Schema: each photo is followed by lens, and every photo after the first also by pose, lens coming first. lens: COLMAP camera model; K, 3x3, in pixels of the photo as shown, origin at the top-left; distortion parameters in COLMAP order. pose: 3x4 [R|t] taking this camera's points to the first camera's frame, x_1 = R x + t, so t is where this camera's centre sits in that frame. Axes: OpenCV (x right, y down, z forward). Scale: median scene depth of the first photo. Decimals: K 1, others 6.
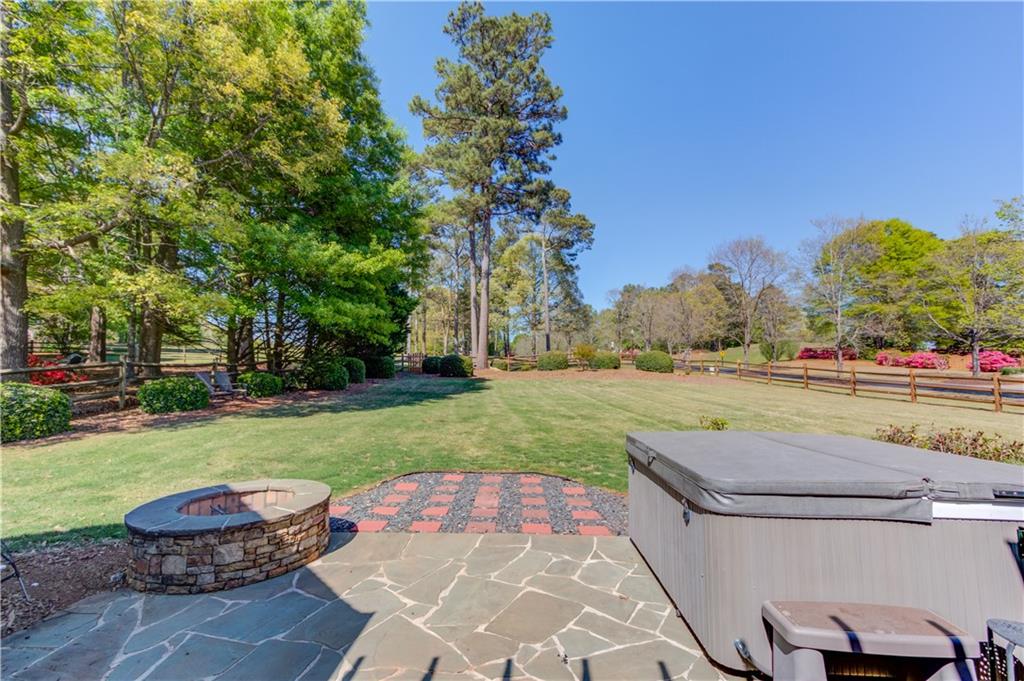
lens RADIAL K [[495.8, 0, 506.7], [0, 495.8, 346.5], [0, 0, 1]] dist [0.002101, 0.002840]
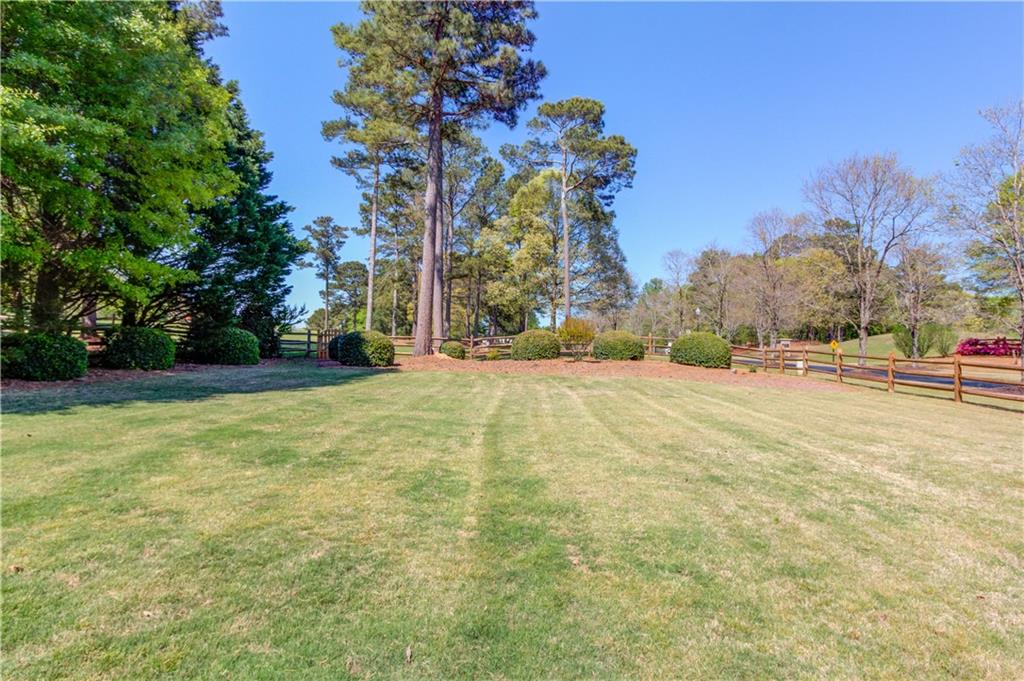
lens RADIAL K [[608.1, 0, 516.6], [0, 608.1, 340.6], [0, 0, 1]] dist [0.026156, -0.001684]
pose [[0.995050, 0.019618, -0.097415, 0.095052], [-0.019068, 0.999797, 0.006570, 0.011883], [0.097524, -0.004680, 0.995222, 0.143900]]
